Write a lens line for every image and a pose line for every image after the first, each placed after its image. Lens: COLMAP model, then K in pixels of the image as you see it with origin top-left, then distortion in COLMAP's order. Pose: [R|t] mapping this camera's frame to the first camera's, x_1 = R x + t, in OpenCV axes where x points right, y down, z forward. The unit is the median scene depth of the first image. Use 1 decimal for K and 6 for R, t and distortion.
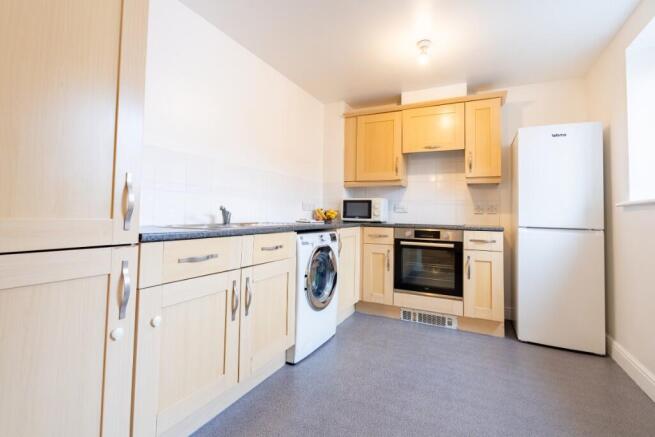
lens RADIAL K [[305.4, 0, 336.0], [0, 305.4, 200.2], [0, 0, 1]] dist [-0.006409, 0.004056]
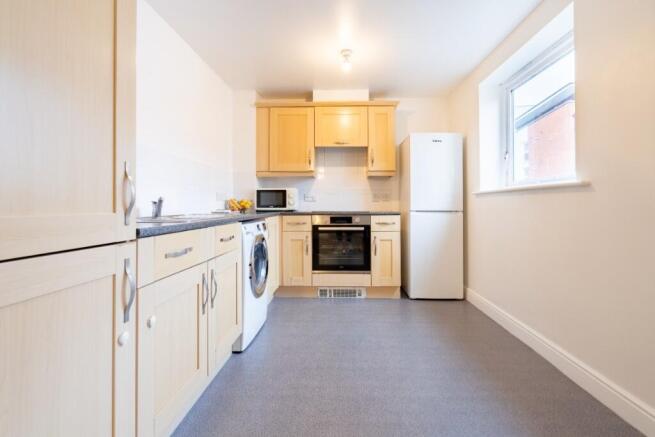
lens RADIAL K [[305.4, 0, 336.8], [0, 305.4, 199.4], [0, 0, 1]] dist [-0.006409, 0.004056]
pose [[0.910355, -0.013605, 0.413605, -0.204142], [-0.000133, 0.999450, 0.033168, -0.003494], [-0.413828, -0.030249, 0.909852, -0.033265]]
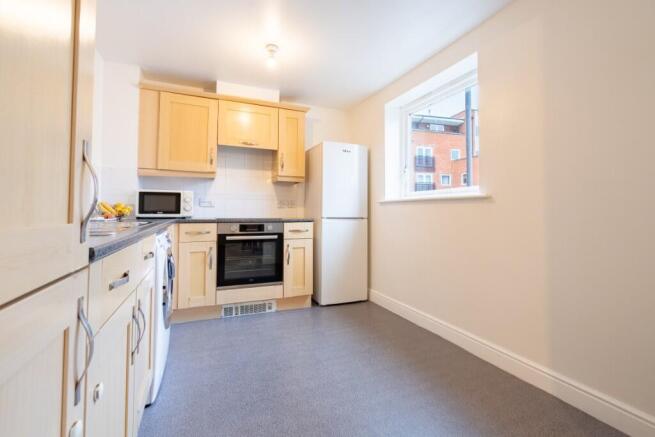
lens RADIAL K [[305.4, 0, 338.4], [0, 305.4, 198.9], [0, 0, 1]] dist [-0.006409, 0.004056]
pose [[0.640928, 0.017762, 0.767396, -0.337703], [-0.030560, 0.999530, 0.002388, 0.001891], [-0.766993, -0.024982, 0.641169, 0.120494]]
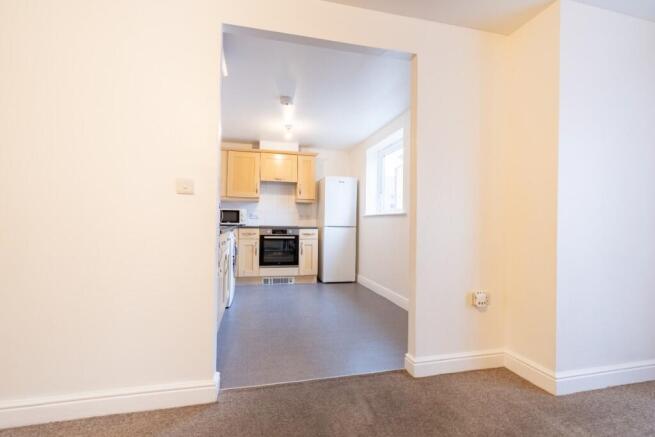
lens RADIAL K [[305.4, 0, 324.8], [0, 305.4, 213.1], [0, 0, 1]] dist [-0.006409, 0.004056]
pose [[0.776712, 0.011450, 0.629752, -0.632410], [-0.029492, 0.999399, 0.018203, -0.033179], [-0.629165, -0.032711, 0.776583, -0.525138]]
